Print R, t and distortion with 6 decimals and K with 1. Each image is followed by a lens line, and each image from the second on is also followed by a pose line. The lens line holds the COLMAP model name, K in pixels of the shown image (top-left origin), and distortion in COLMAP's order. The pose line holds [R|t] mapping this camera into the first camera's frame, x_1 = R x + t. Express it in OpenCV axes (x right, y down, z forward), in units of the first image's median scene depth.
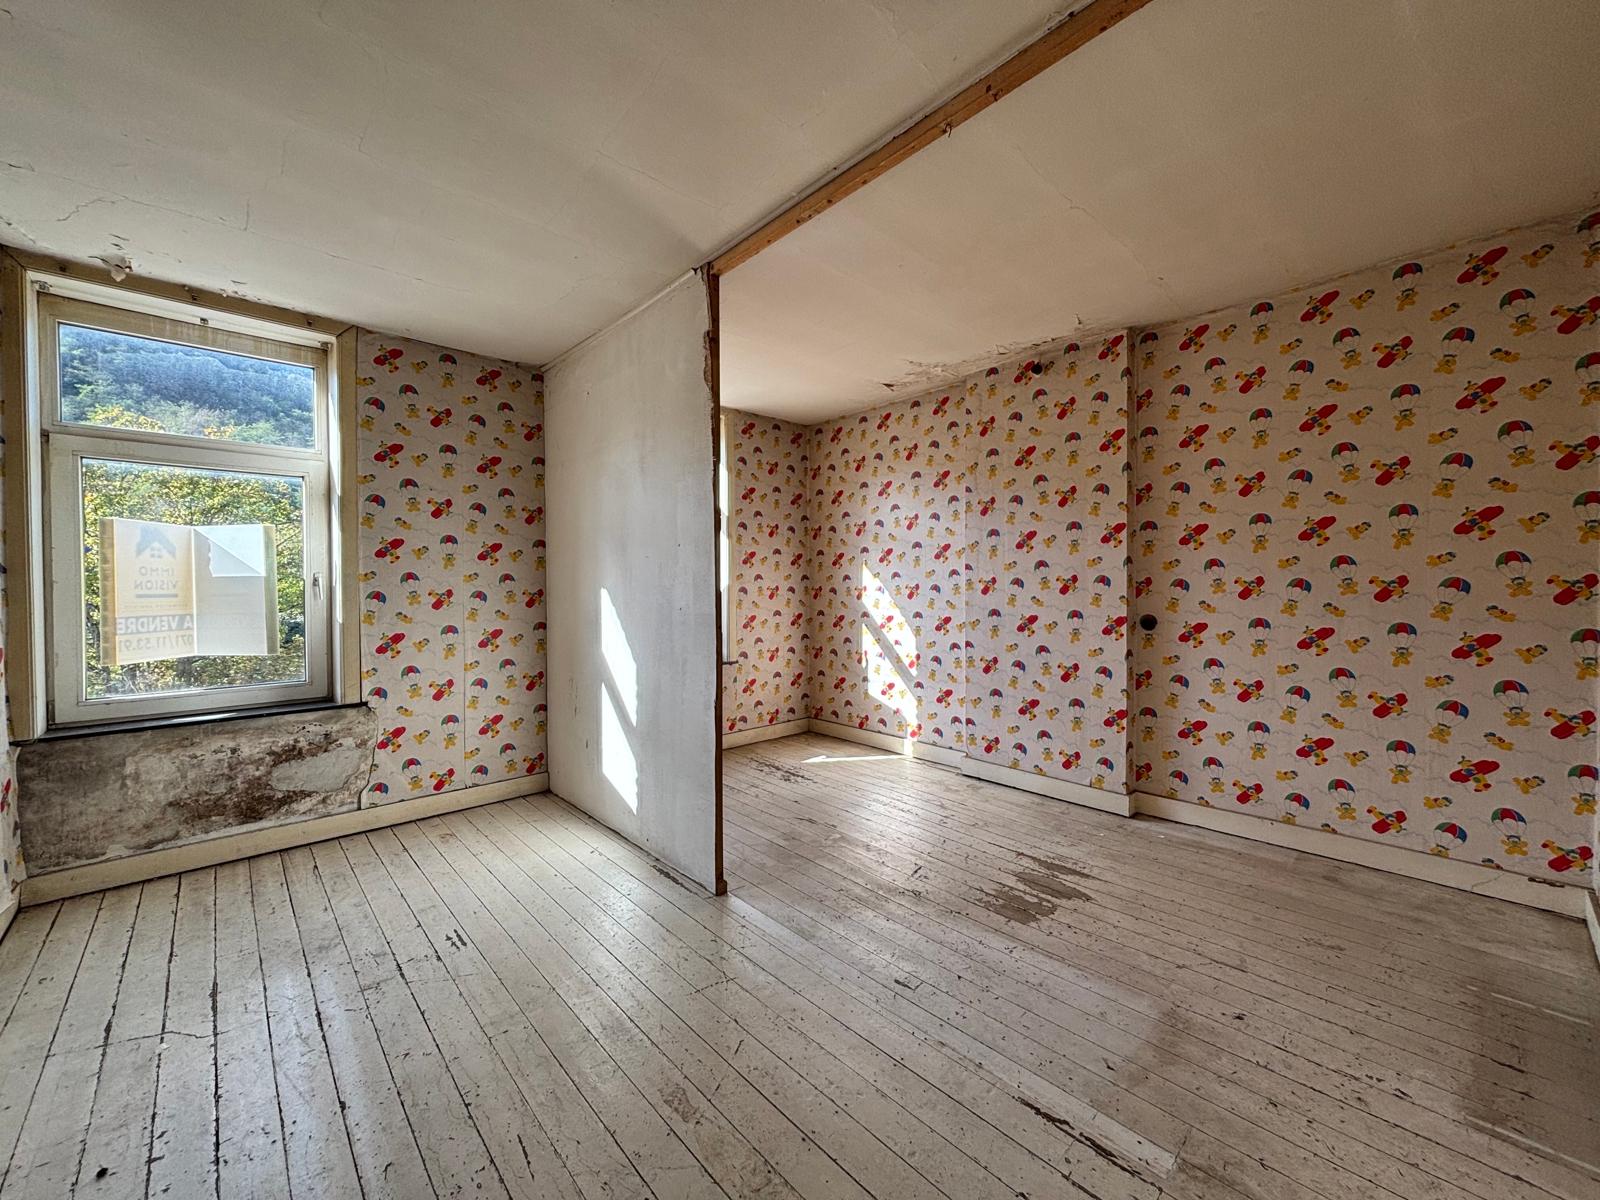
lens RADIAL K [[650.2, 0, 782.5], [0, 650.2, 590.7], [0, 0, 1]] dist [-0.001611, 0.001773]
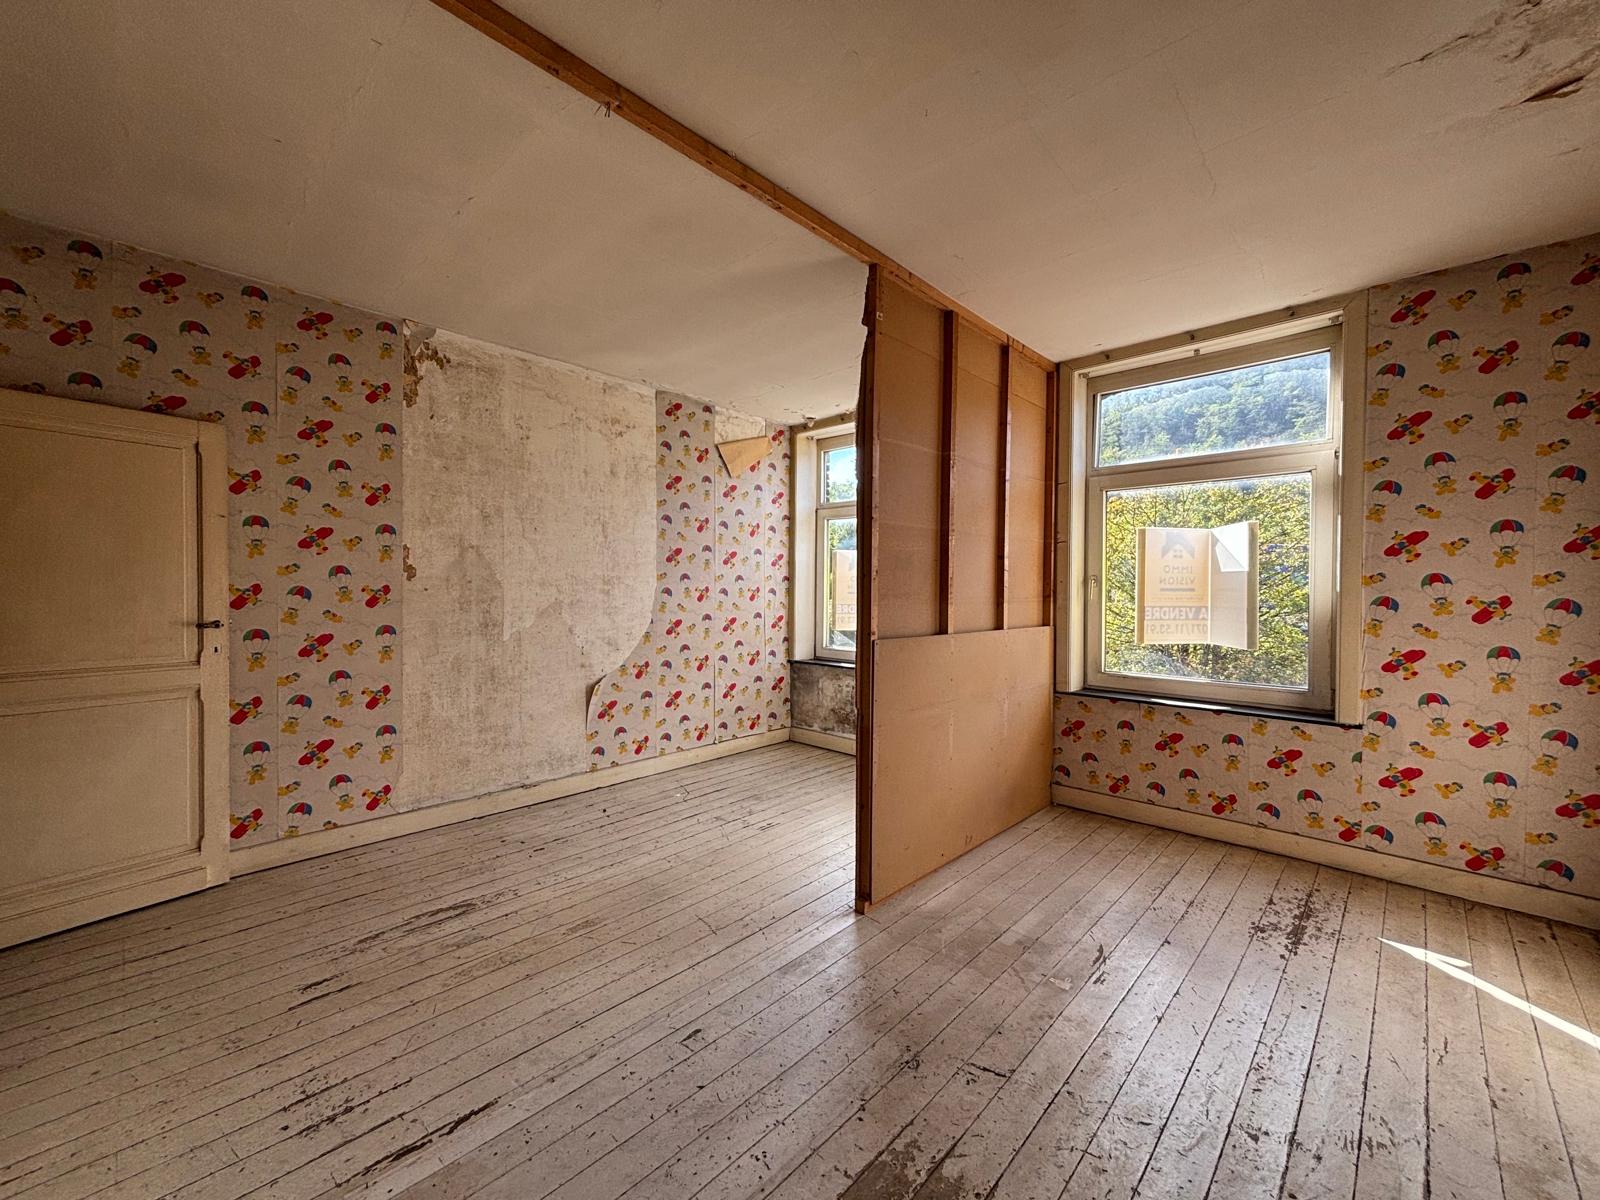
lens RADIAL K [[650.2, 0, 784.5], [0, 650.2, 590.3], [0, 0, 1]] dist [-0.001611, 0.001773]
pose [[0.090622, 0.028600, -0.995475, 0.431003], [-0.025662, 0.999323, 0.026374, -0.011841], [0.995555, 0.023156, 0.091295, 0.418529]]
